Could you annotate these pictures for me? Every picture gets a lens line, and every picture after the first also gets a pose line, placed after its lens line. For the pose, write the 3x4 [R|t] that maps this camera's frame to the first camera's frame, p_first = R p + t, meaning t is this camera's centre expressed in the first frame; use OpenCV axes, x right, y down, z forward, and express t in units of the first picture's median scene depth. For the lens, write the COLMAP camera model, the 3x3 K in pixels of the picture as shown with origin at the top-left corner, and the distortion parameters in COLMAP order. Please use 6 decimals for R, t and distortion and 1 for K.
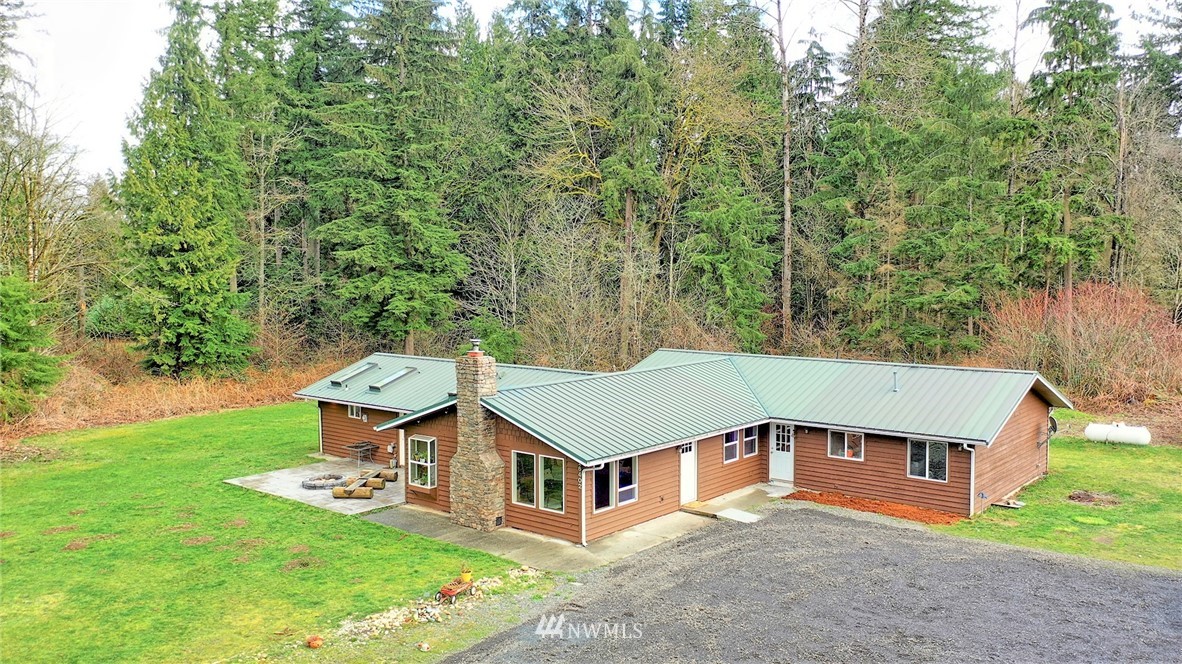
lens RADIAL K [[944.6, 0, 591.4], [0, 944.6, 331.4], [0, 0, 1]] dist [0.003532, 0.008064]
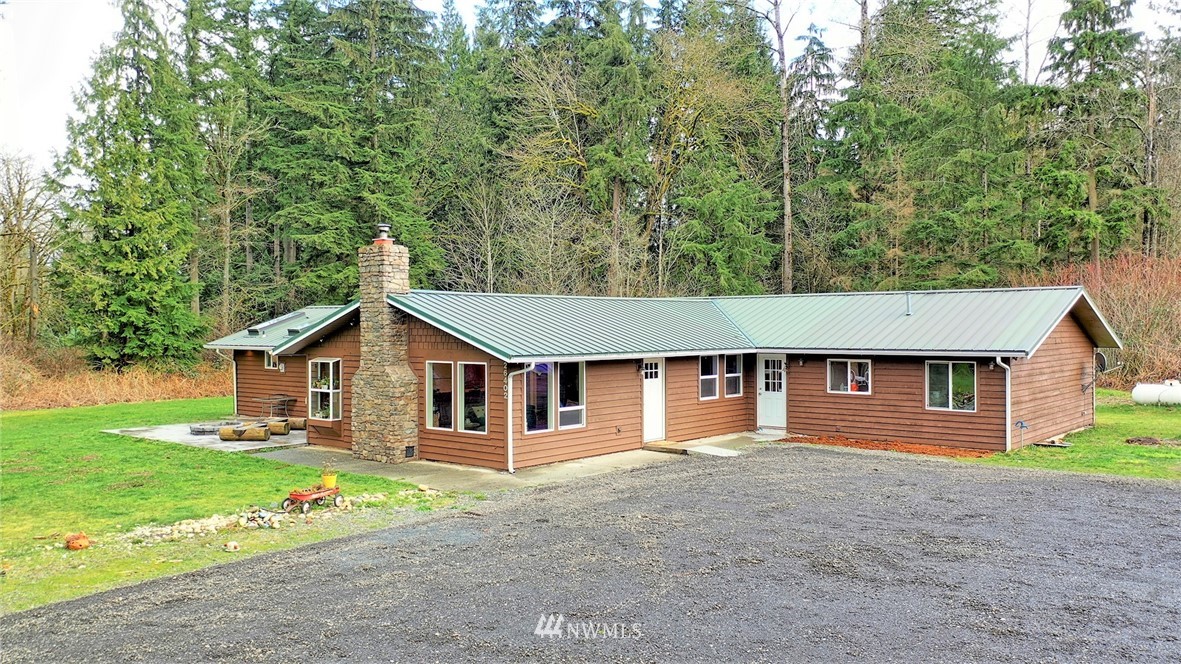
lens RADIAL K [[943.8, 0, 590.2], [0, 943.8, 330.8], [0, 0, 1]] dist [0.003532, 0.008064]
pose [[0.999947, -0.001206, -0.010219, 0.027905], [0.000599, 0.998243, -0.059251, 0.066556], [0.010273, 0.059241, 0.998191, 0.093704]]
